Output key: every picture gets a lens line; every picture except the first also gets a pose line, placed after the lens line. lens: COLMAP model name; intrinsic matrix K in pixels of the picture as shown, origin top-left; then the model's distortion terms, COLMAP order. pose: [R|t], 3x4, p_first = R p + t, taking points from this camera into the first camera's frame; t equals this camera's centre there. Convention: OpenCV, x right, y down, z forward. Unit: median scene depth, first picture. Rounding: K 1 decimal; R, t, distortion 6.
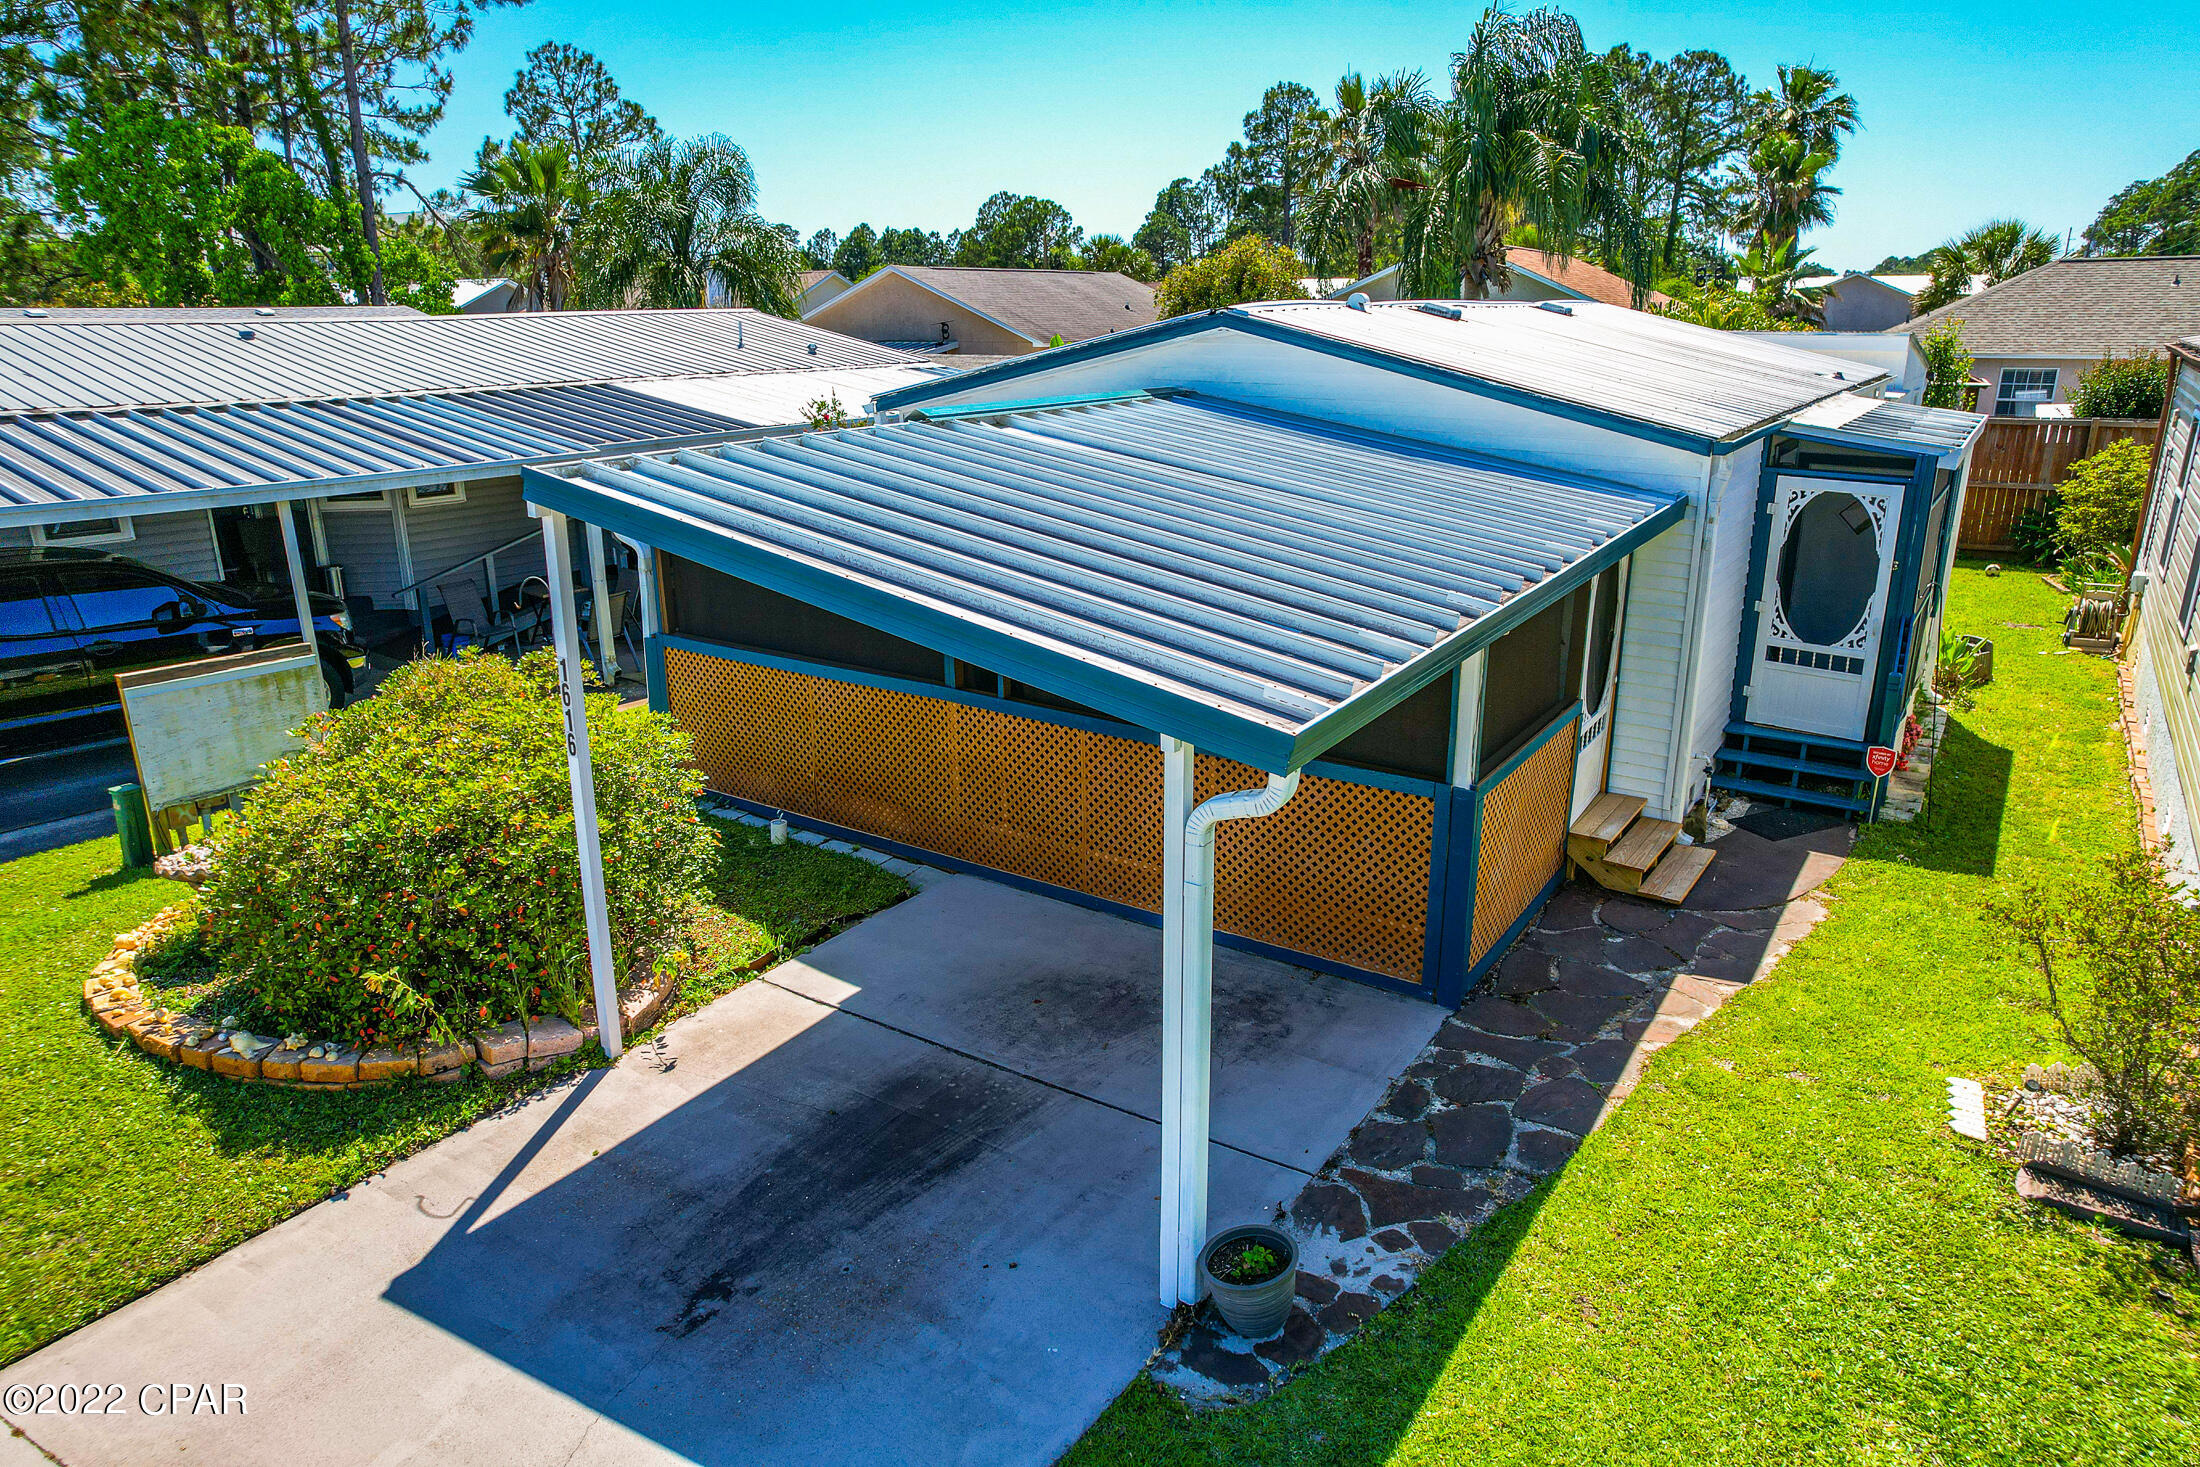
lens RADIAL K [[1405.3, 0, 1108.8], [0, 1405.3, 749.0], [0, 0, 1]] dist [-0.073736, 0.067336]
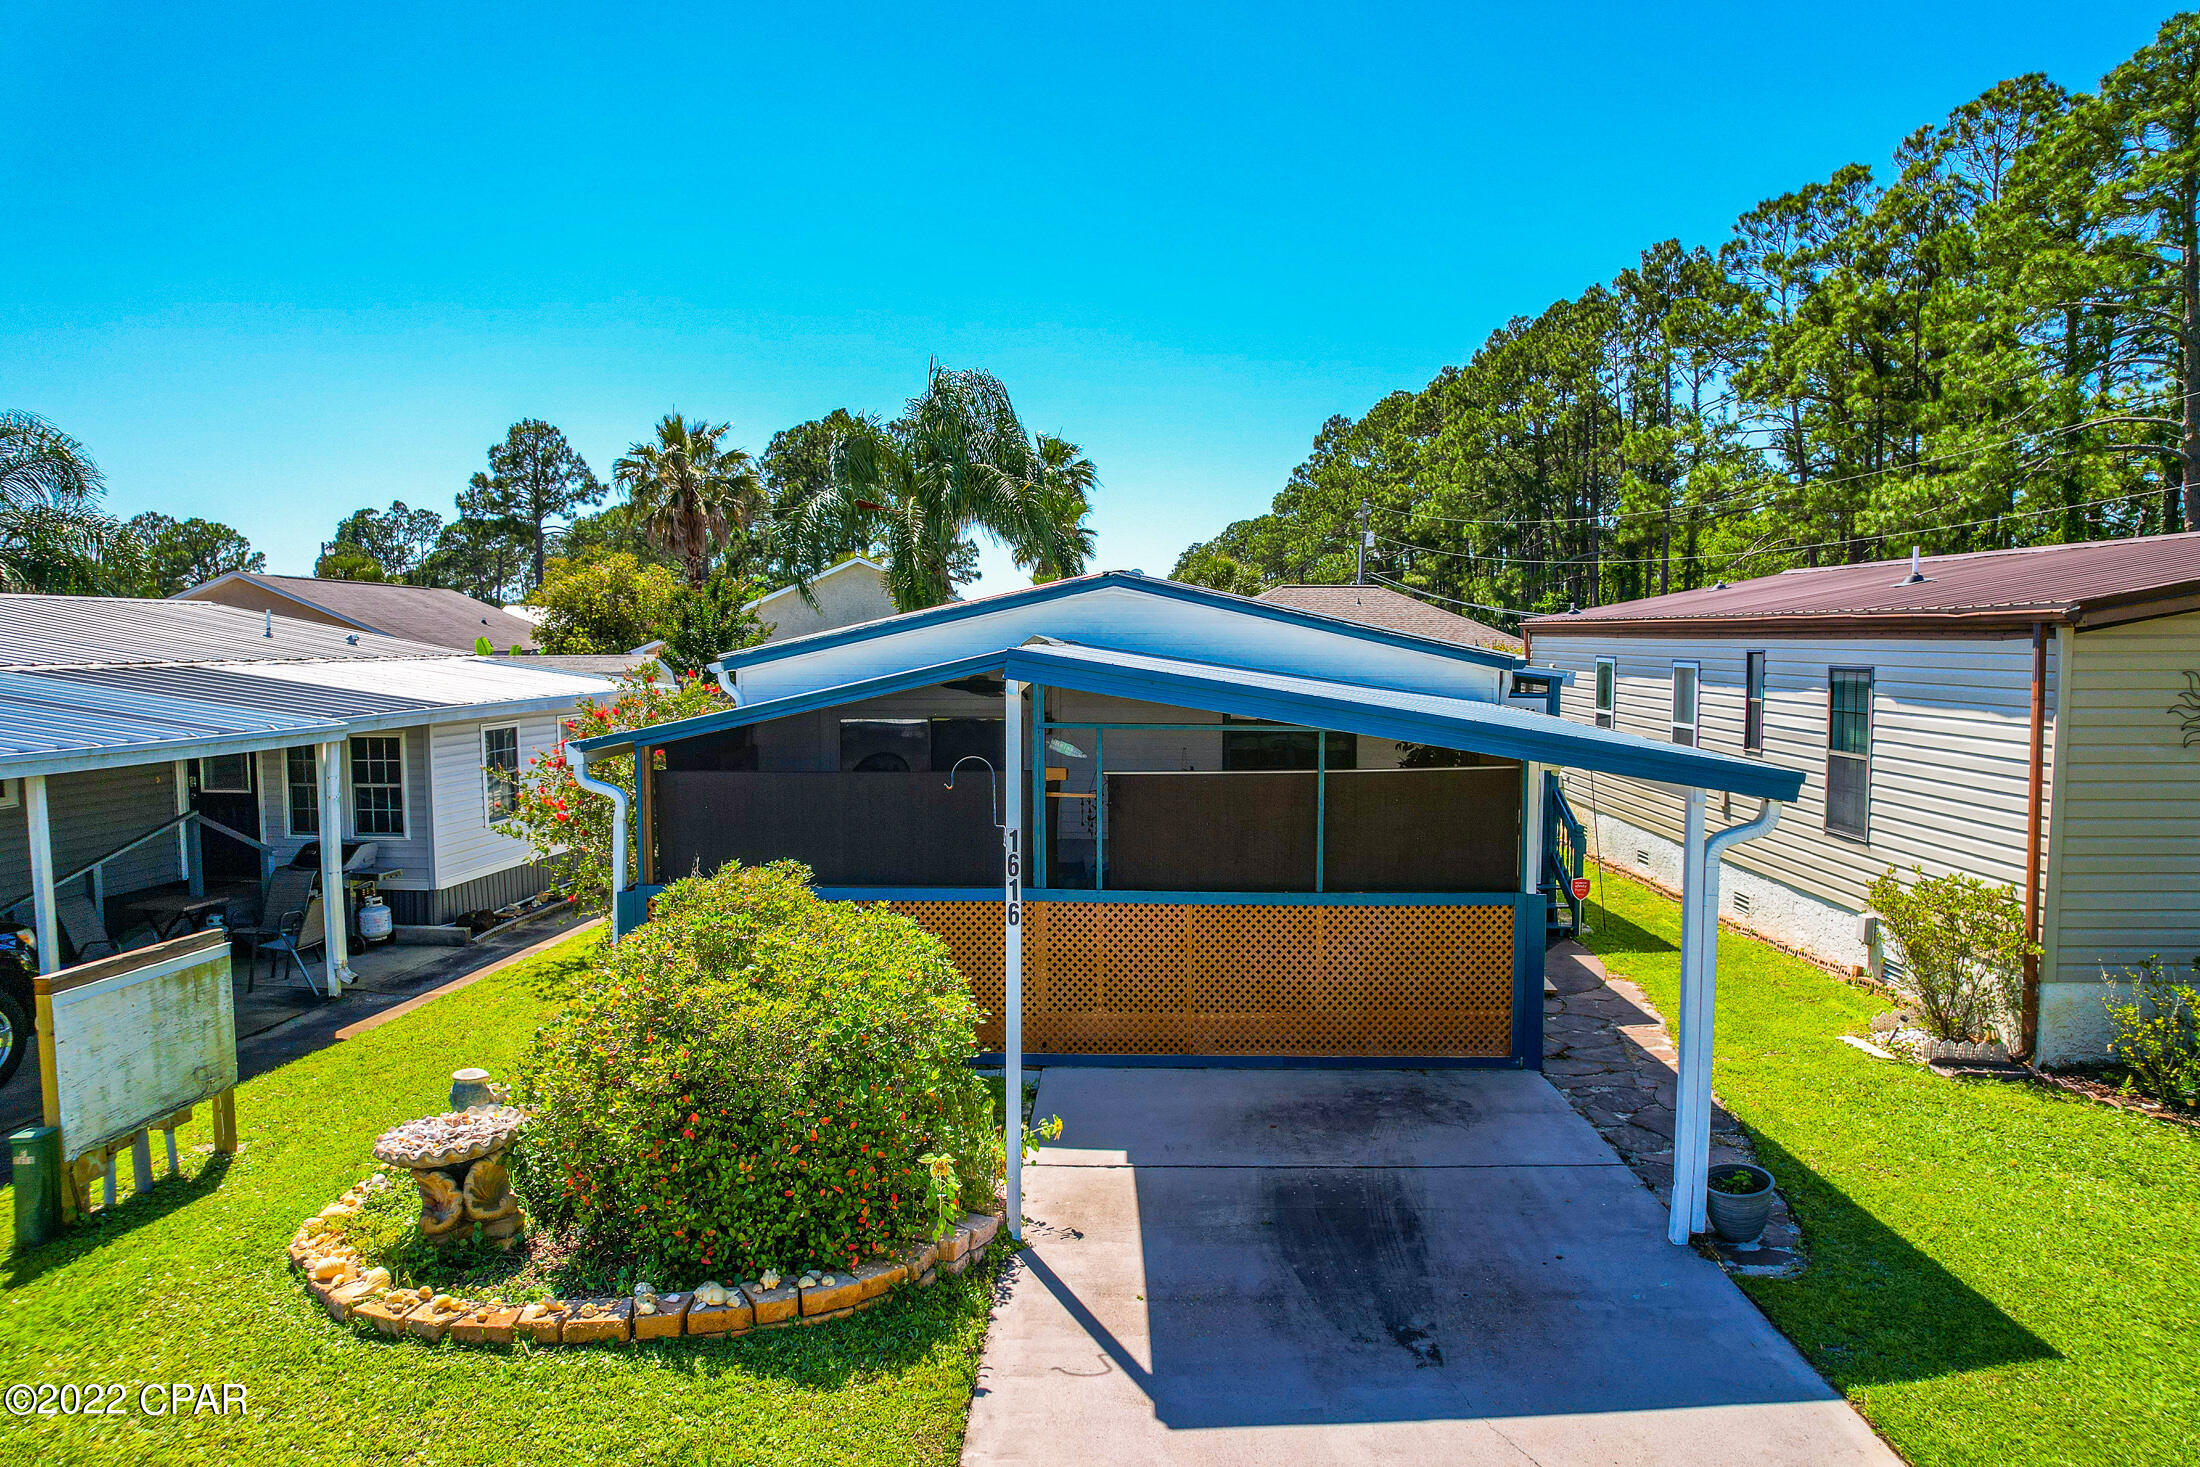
lens RADIAL K [[1405.3, 0, 1108.8], [0, 1405.3, 749.0], [0, 0, 1]] dist [-0.073736, 0.067336]
pose [[0.845471, -0.038734, 0.532614, -0.585637], [0.159943, 0.969948, -0.183354, 0.053861], [-0.509506, 0.240209, 0.826258, 0.046115]]
